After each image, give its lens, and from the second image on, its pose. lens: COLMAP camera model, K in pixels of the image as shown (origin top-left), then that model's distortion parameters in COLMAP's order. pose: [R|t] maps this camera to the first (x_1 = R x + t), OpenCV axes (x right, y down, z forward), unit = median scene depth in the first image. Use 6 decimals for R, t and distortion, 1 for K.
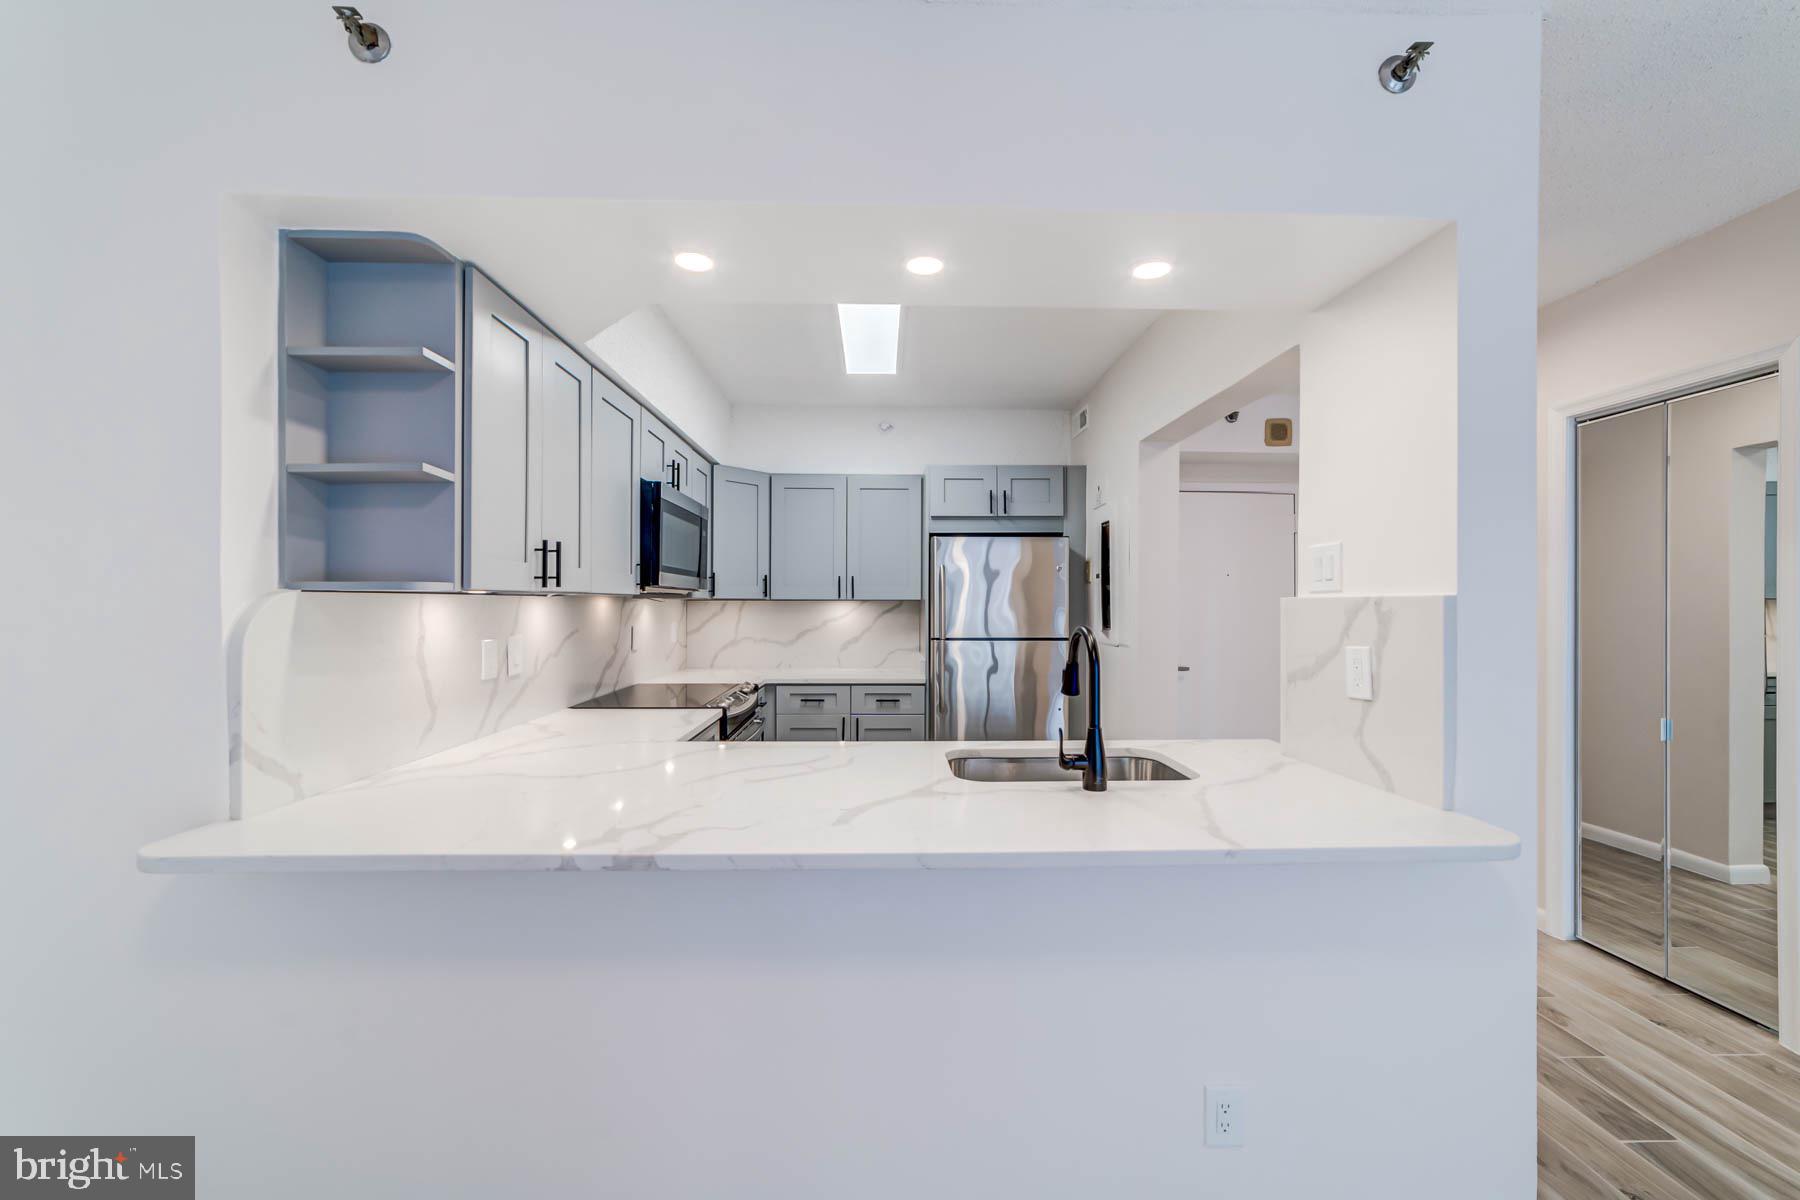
lens RADIAL K [[698.1, 0, 904.0], [0, 698.1, 602.0], [0, 0, 1]] dist [-0.000016, 0.000214]
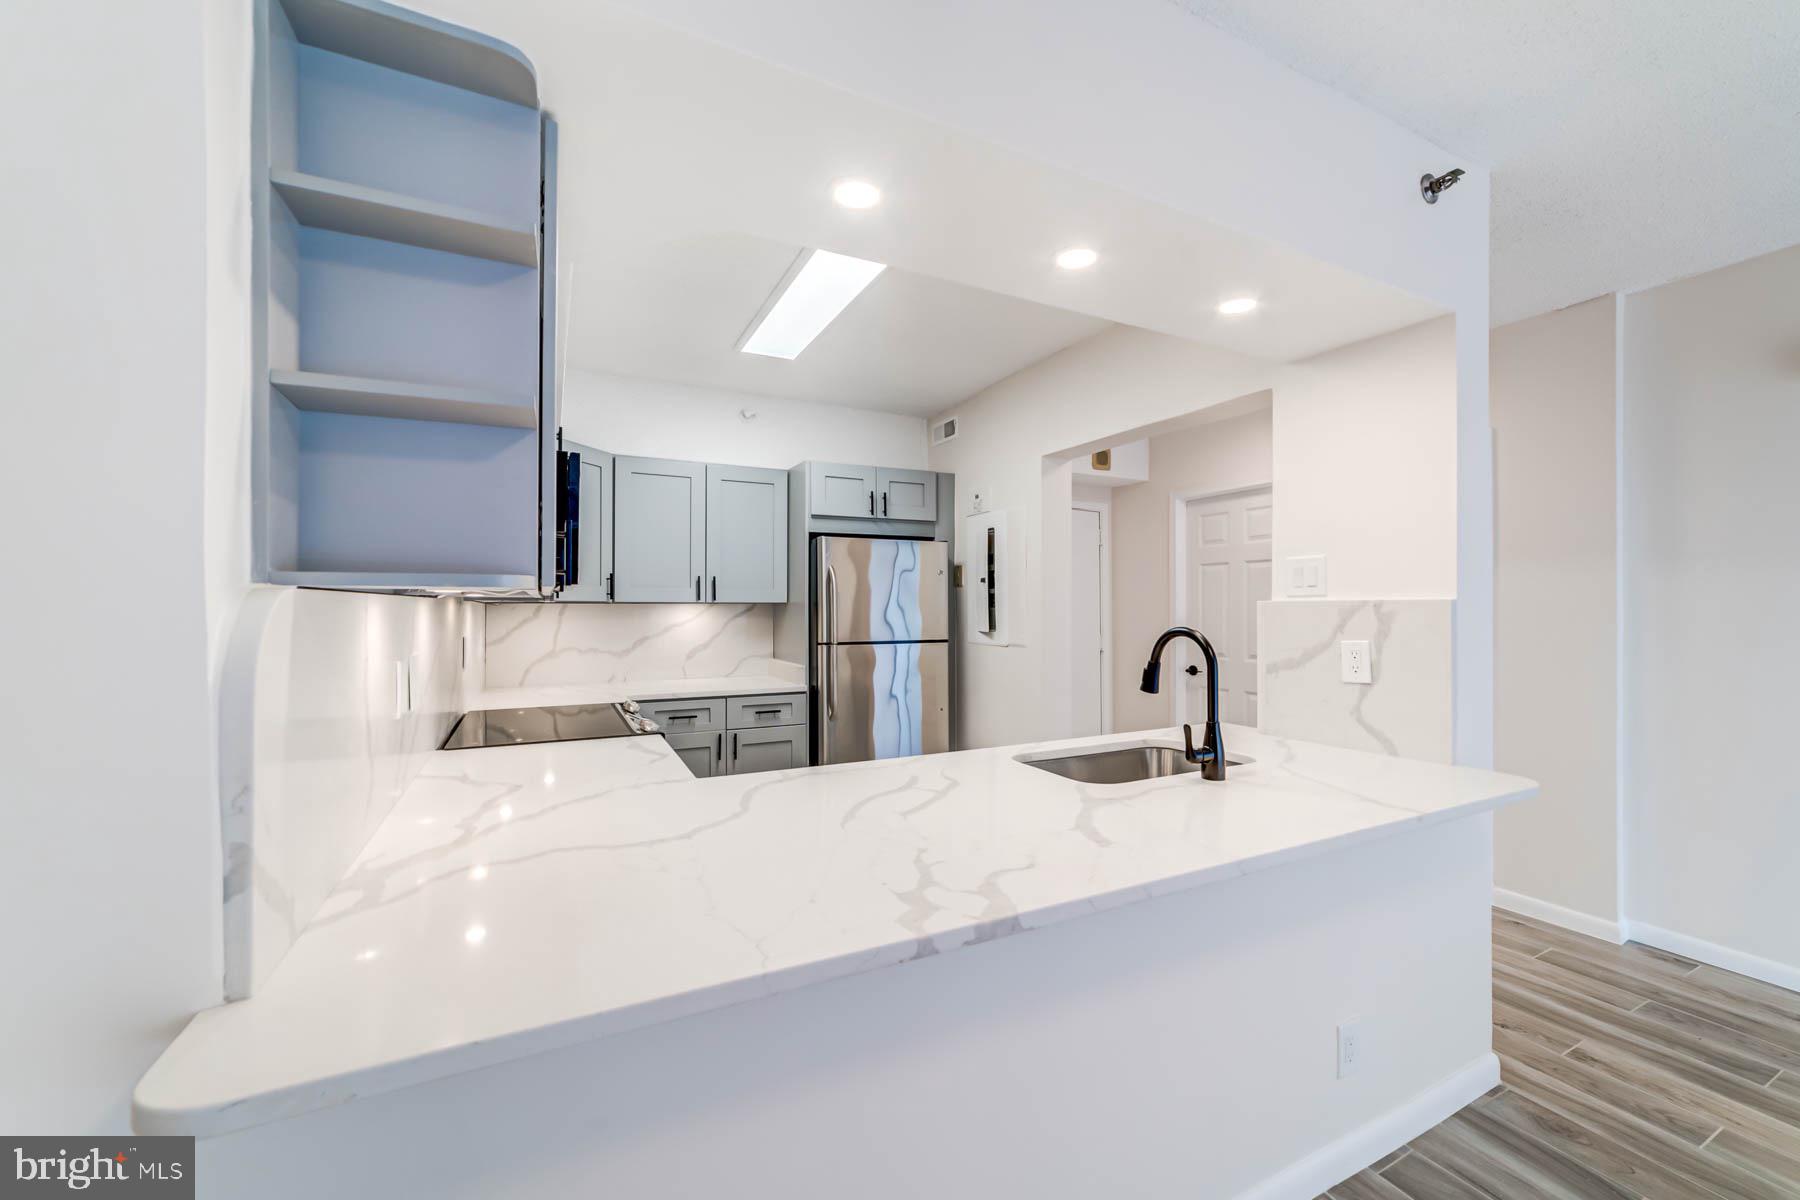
lens RADIAL K [[693.5, 0, 903.1], [0, 693.5, 602.1], [0, 0, 1]] dist [-0.000101, 0.000182]
pose [[0.904703, 0.000443, 0.426043, -0.262078], [0.001174, 0.999993, -0.003532, -0.000426], [-0.426041, 0.003695, 0.904696, 0.101338]]
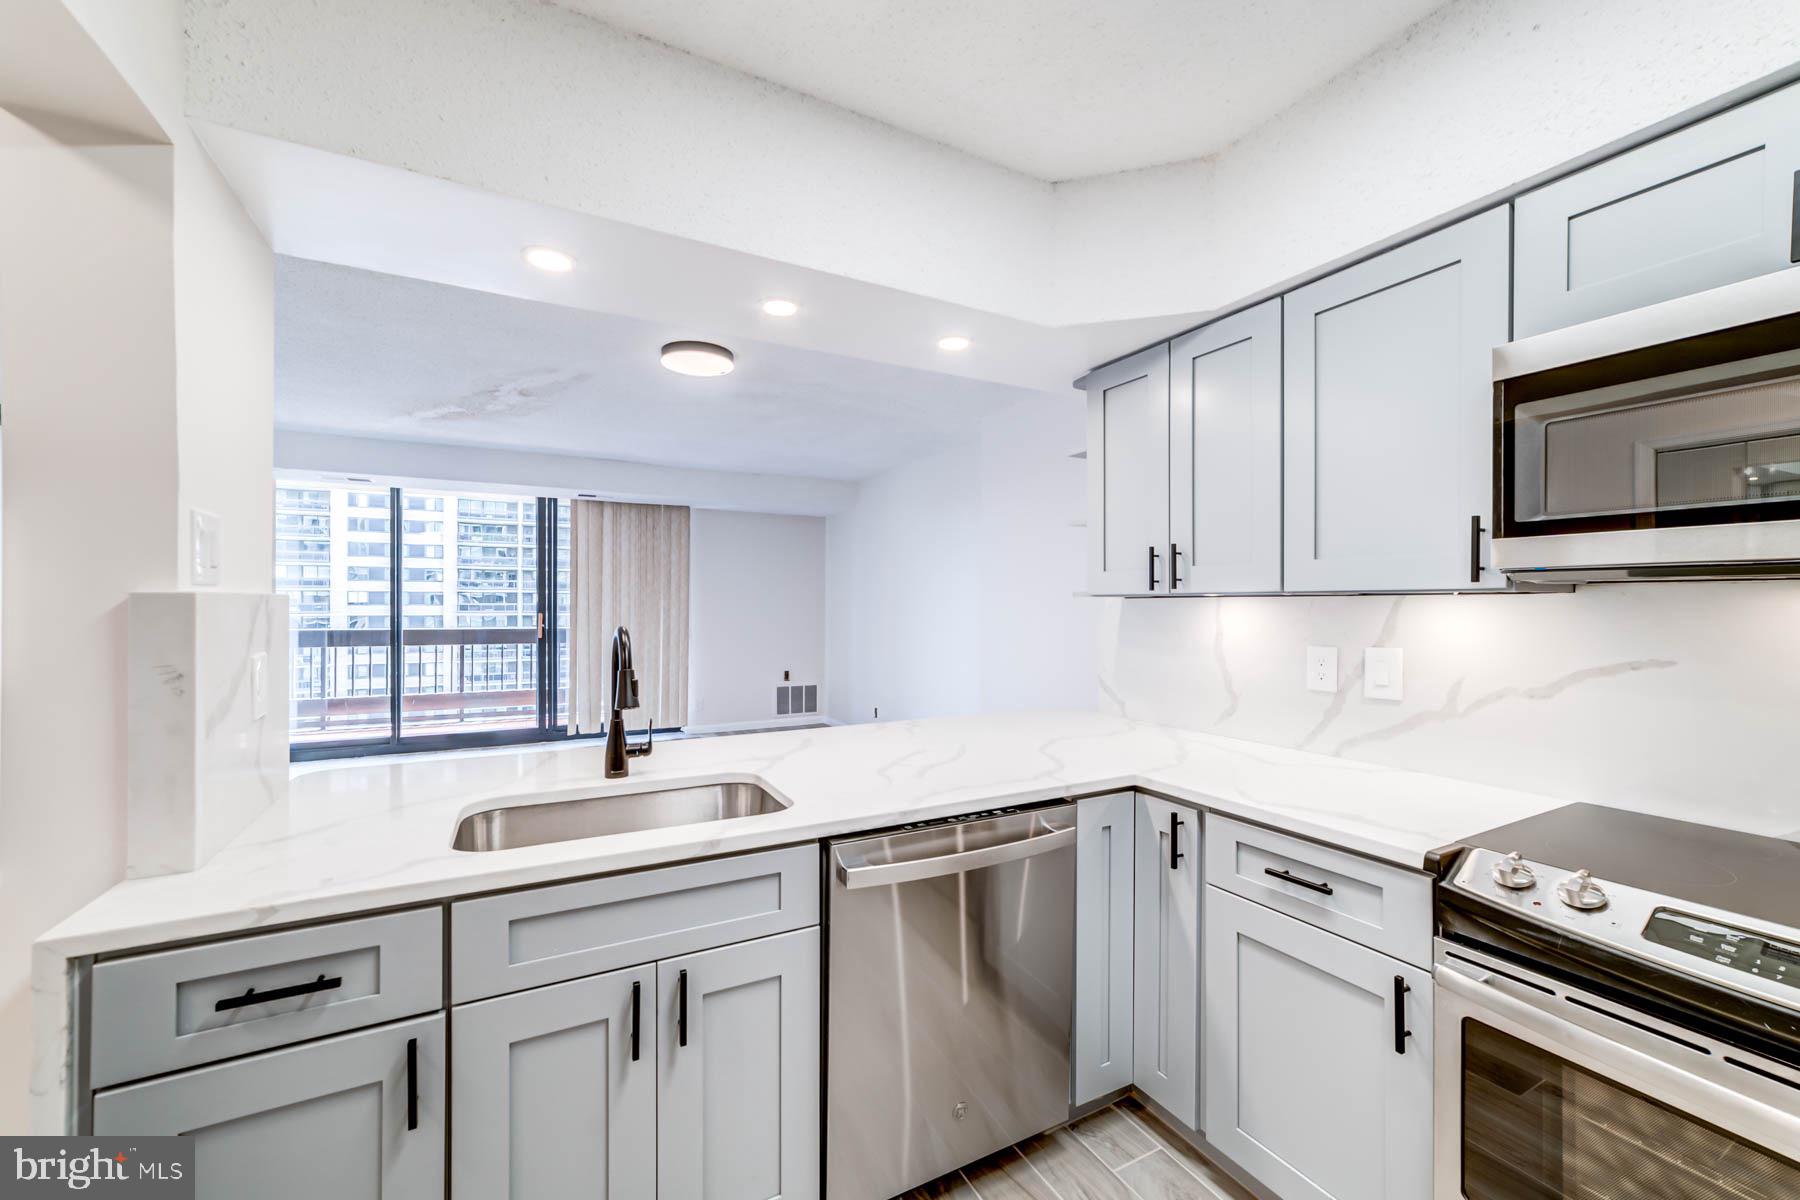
lens RADIAL K [[693.5, 0, 903.1], [0, 693.5, 602.1], [0, 0, 1]] dist [-0.000101, 0.000182]
pose [[-0.892935, -0.004283, -0.450166, 0.161413], [-0.002569, 0.999987, -0.004419, 0.001994], [0.450179, -0.002789, -0.892934, 0.914119]]
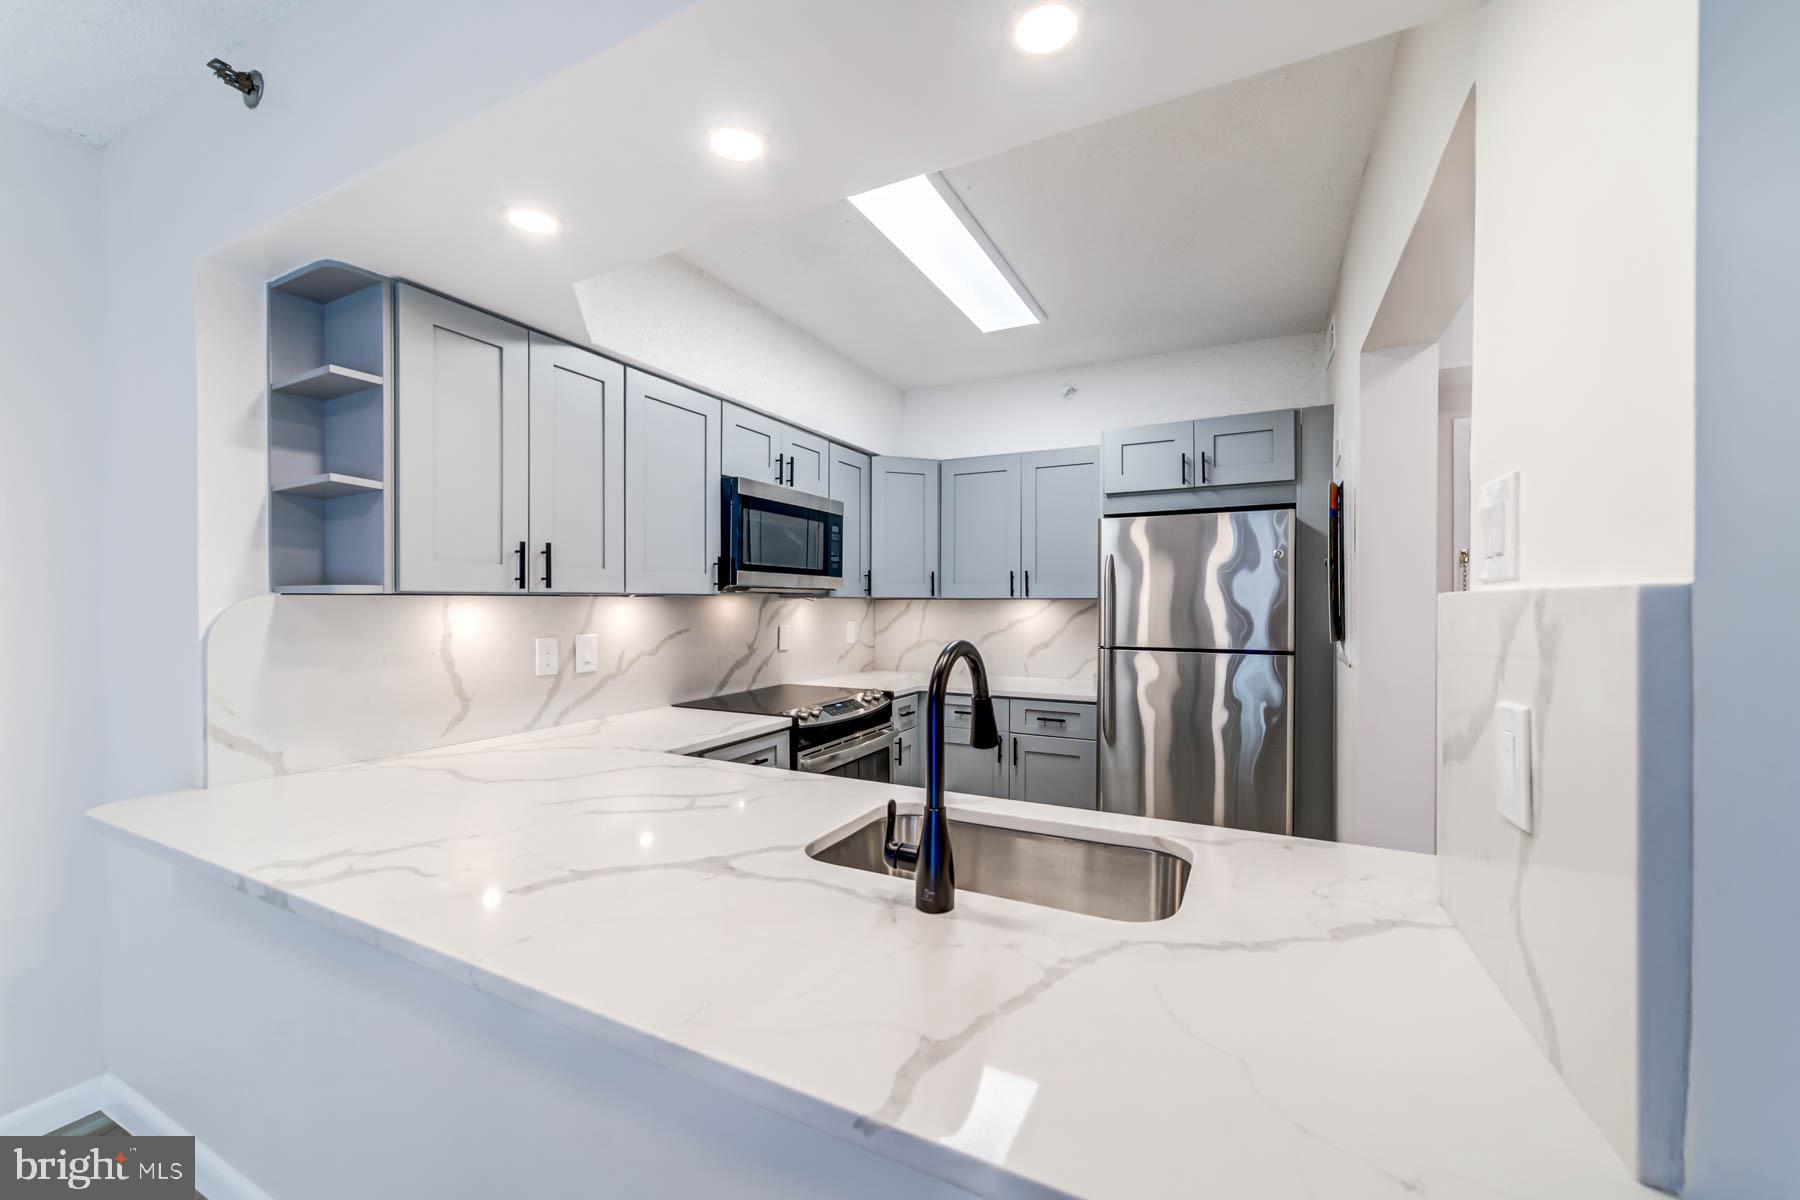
lens RADIAL K [[706.4, 0, 902.1], [0, 706.4, 602.2], [0, 0, 1]] dist [-0.000513, 0.000196]
pose [[0.876028, -0.000795, -0.482260, 0.235773], [0.002123, 0.999995, 0.002207, -0.001130], [0.482256, -0.002958, 0.876026, 0.188746]]
